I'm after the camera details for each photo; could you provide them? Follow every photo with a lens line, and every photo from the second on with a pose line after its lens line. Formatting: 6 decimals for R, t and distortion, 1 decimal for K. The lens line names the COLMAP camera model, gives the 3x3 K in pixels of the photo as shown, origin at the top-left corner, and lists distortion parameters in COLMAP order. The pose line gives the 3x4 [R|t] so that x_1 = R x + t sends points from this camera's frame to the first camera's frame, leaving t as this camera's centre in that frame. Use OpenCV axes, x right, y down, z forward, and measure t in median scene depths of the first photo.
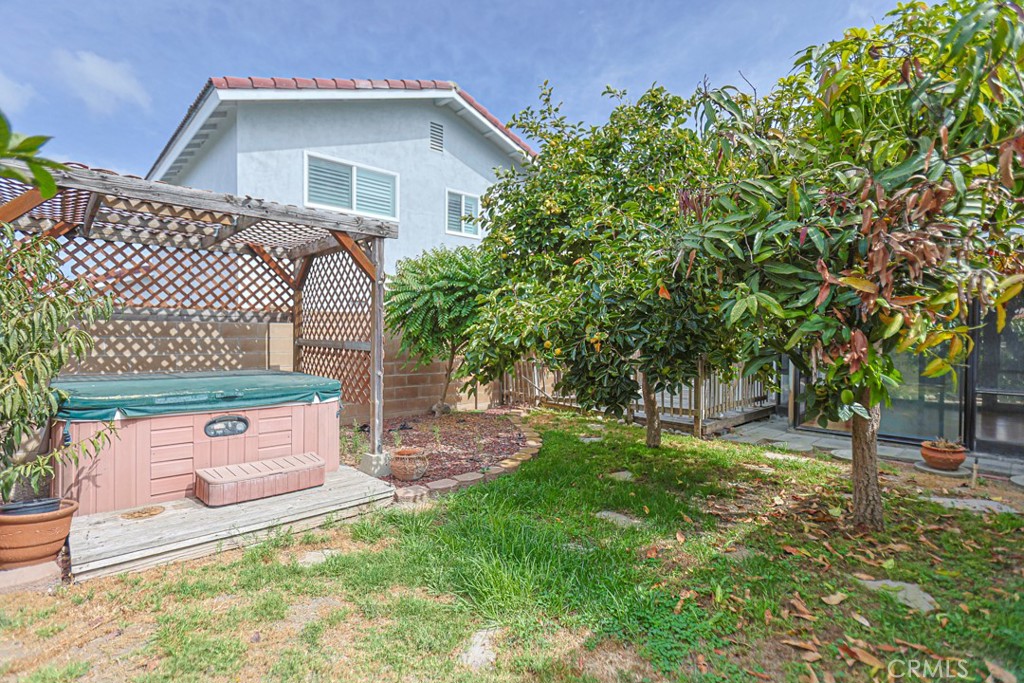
lens RADIAL K [[498.6, 0, 510.9], [0, 498.6, 338.6], [0, 0, 1]] dist [0.004654, 0.000006]
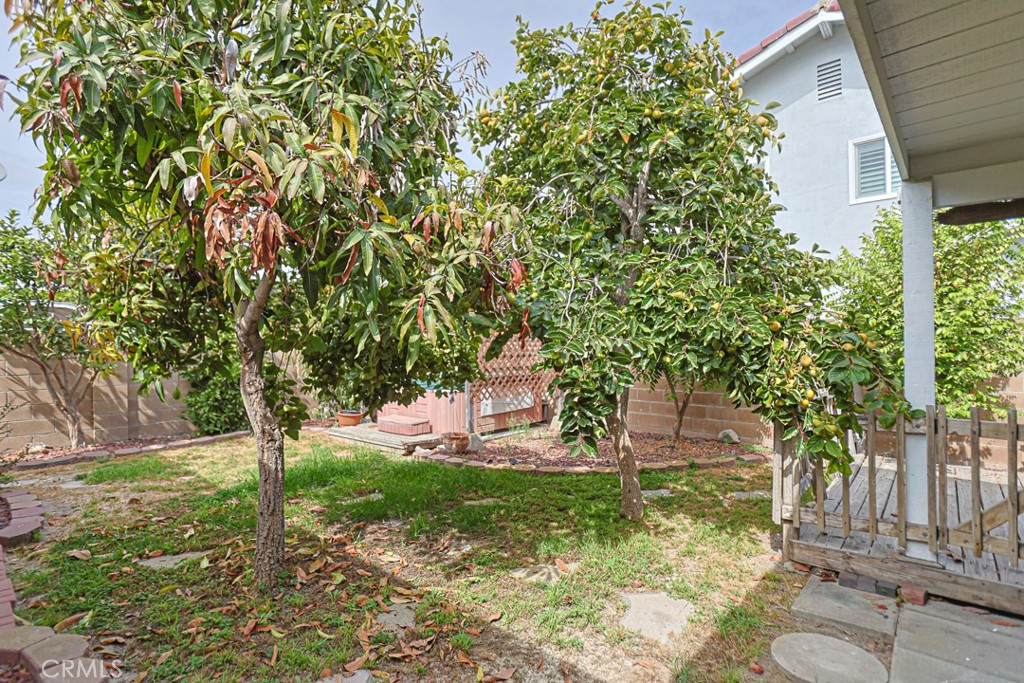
lens RADIAL K [[498.6, 0, 511.4], [0, 498.6, 345.3], [0, 0, 1]] dist [0.004654, 0.000006]
pose [[0.091907, 0.000676, -0.995767, 1.322524], [0.019515, 0.999806, 0.002480, -0.036990], [0.995576, -0.019660, 0.091876, 1.065431]]
